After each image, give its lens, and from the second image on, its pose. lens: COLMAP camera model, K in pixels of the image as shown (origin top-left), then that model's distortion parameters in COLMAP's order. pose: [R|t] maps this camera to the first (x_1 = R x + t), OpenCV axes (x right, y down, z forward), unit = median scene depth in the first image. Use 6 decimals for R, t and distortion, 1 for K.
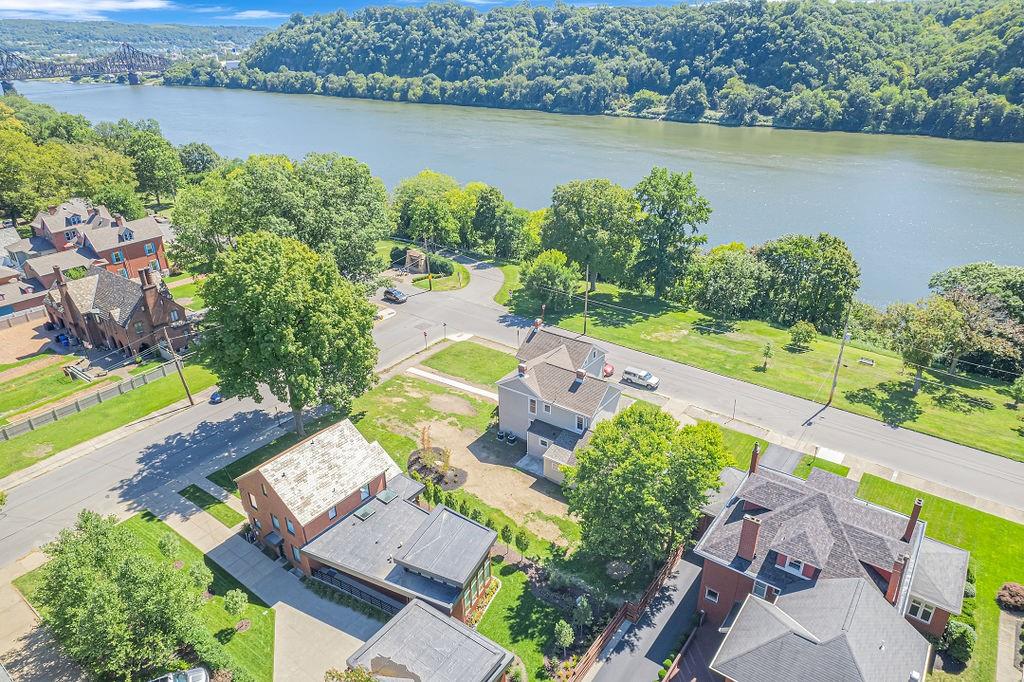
lens RADIAL K [[661.1, 0, 512.0], [0, 661.1, 341.0], [0, 0, 1]] dist [-0.004434, 0.028835]
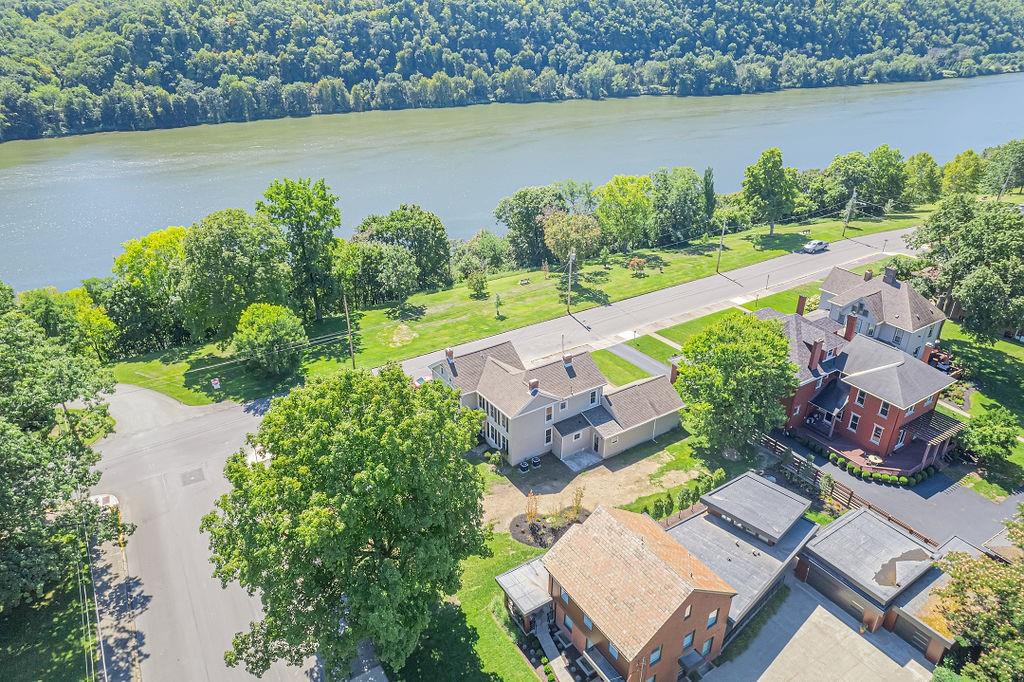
lens RADIAL K [[661.1, 0, 512.0], [0, 661.1, 341.0], [0, 0, 1]] dist [-0.004434, 0.028835]
pose [[0.361877, -0.411158, 0.836656, -0.594010], [0.407245, 0.877040, 0.254859, -0.207377], [-0.838568, 0.248496, 0.484822, 0.441210]]
